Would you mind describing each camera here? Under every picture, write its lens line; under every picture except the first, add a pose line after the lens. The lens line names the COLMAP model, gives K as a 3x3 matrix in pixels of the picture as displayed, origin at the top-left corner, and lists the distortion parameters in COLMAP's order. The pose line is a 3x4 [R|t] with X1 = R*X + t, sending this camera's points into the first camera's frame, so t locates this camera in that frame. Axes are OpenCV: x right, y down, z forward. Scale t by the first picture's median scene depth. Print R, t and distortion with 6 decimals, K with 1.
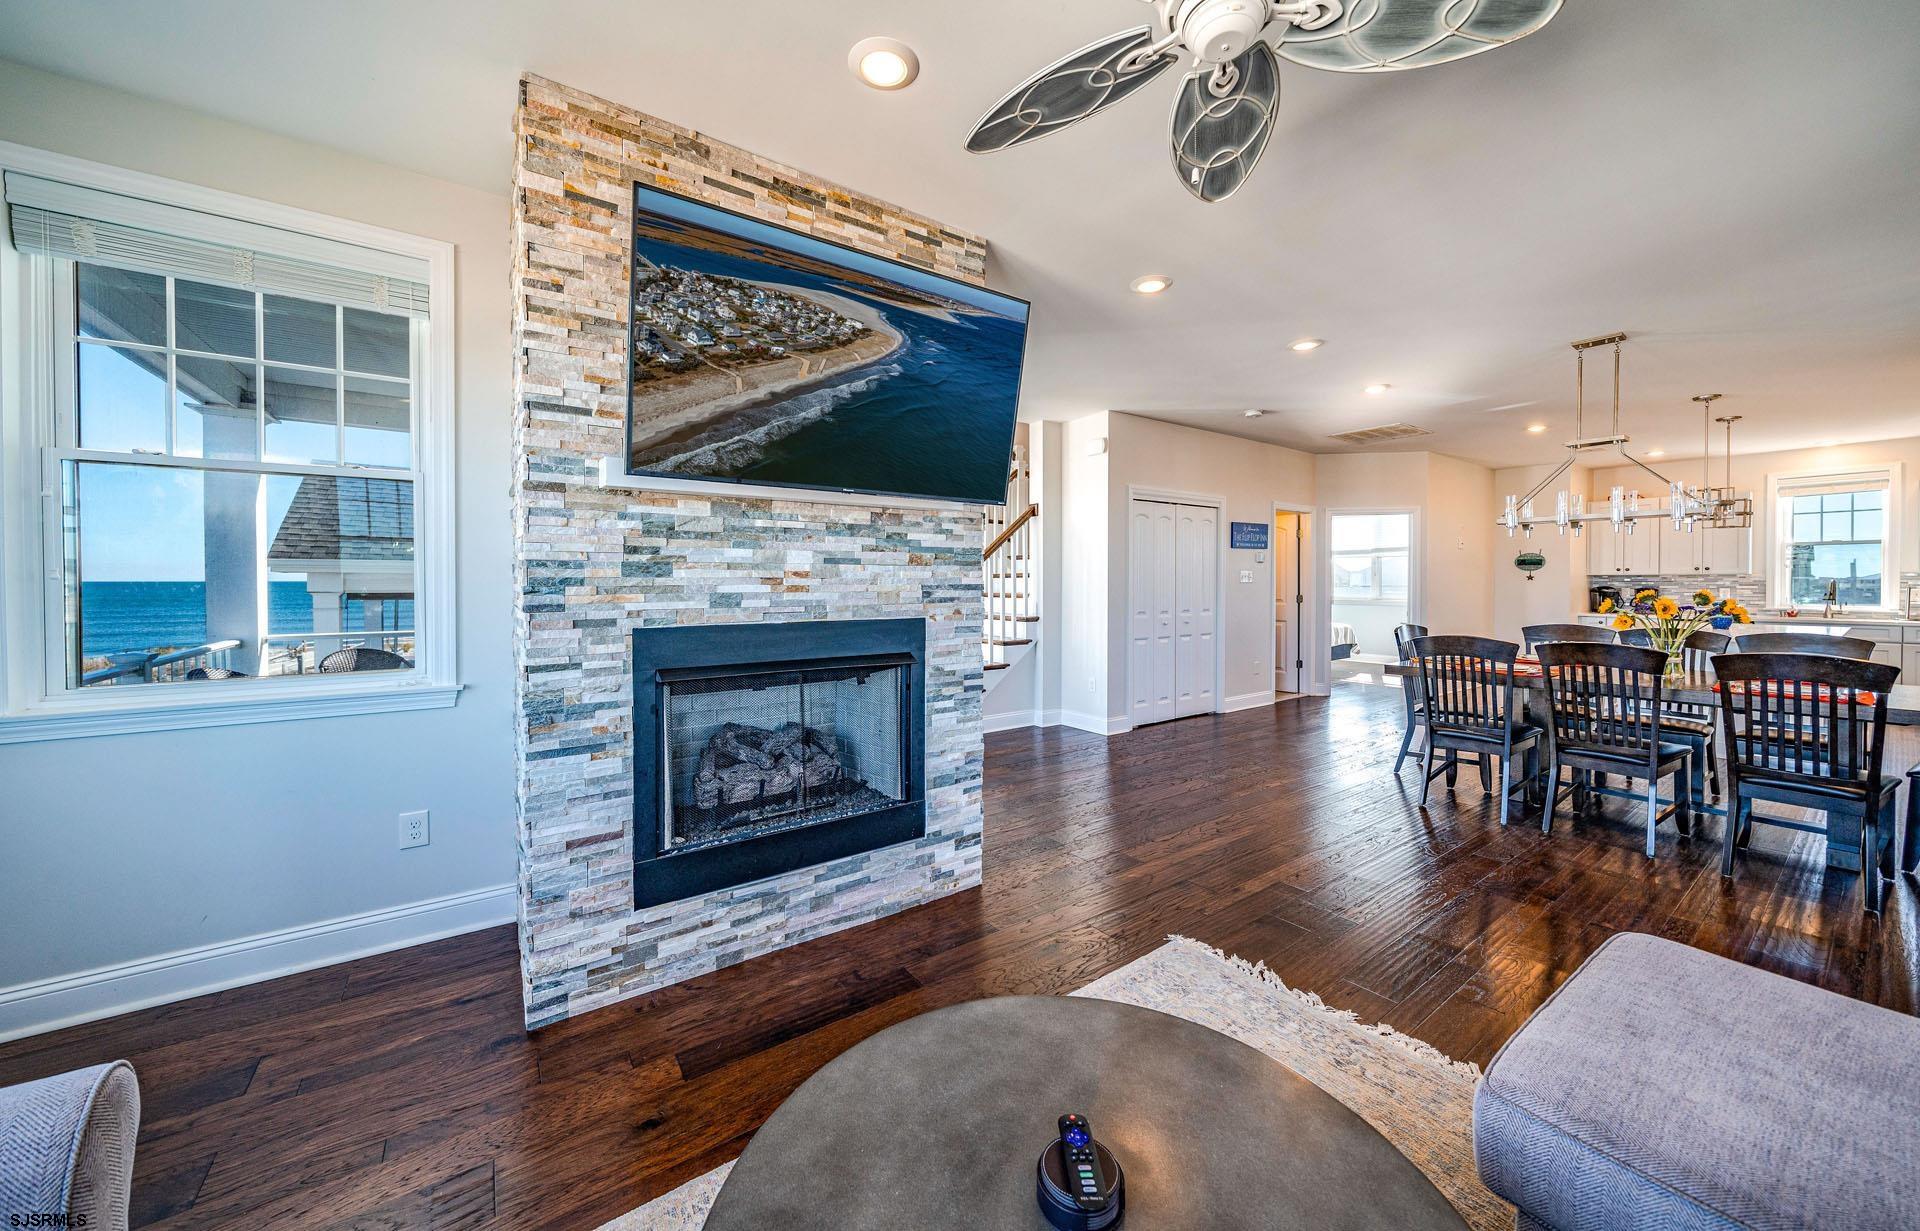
lens RADIAL K [[661.9, 0, 922.0], [0, 661.9, 584.8], [0, 0, 1]] dist [-0.002555, 0.000056]
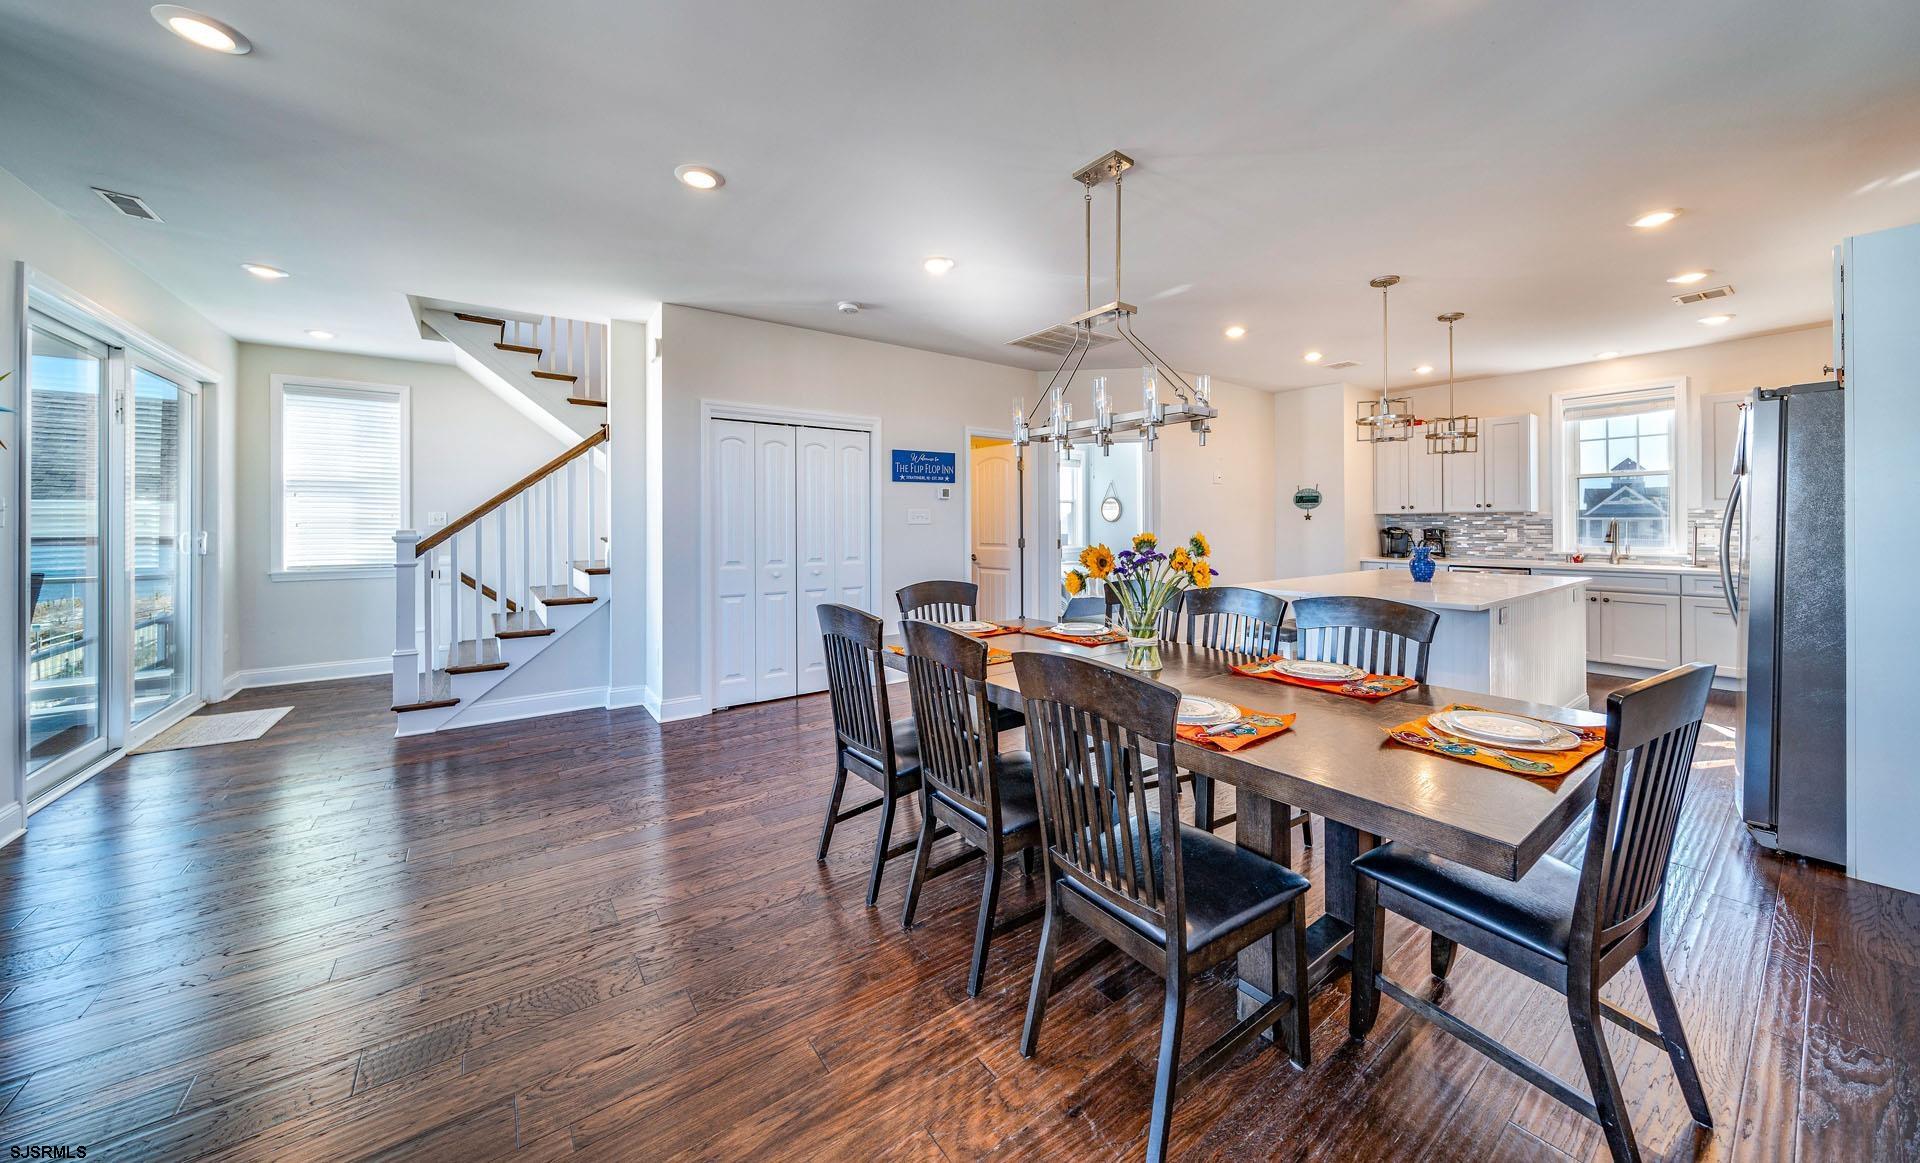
lens RADIAL K [[644.1, 0, 953.0], [0, 644.1, 524.5], [0, 0, 1]] dist [-0.016184, -0.000061]
pose [[0.999819, -0.003617, 0.018696, 1.382735], [0.003643, 0.999992, -0.001353, -0.005241], [-0.018691, 0.001421, 0.999824, 0.549469]]
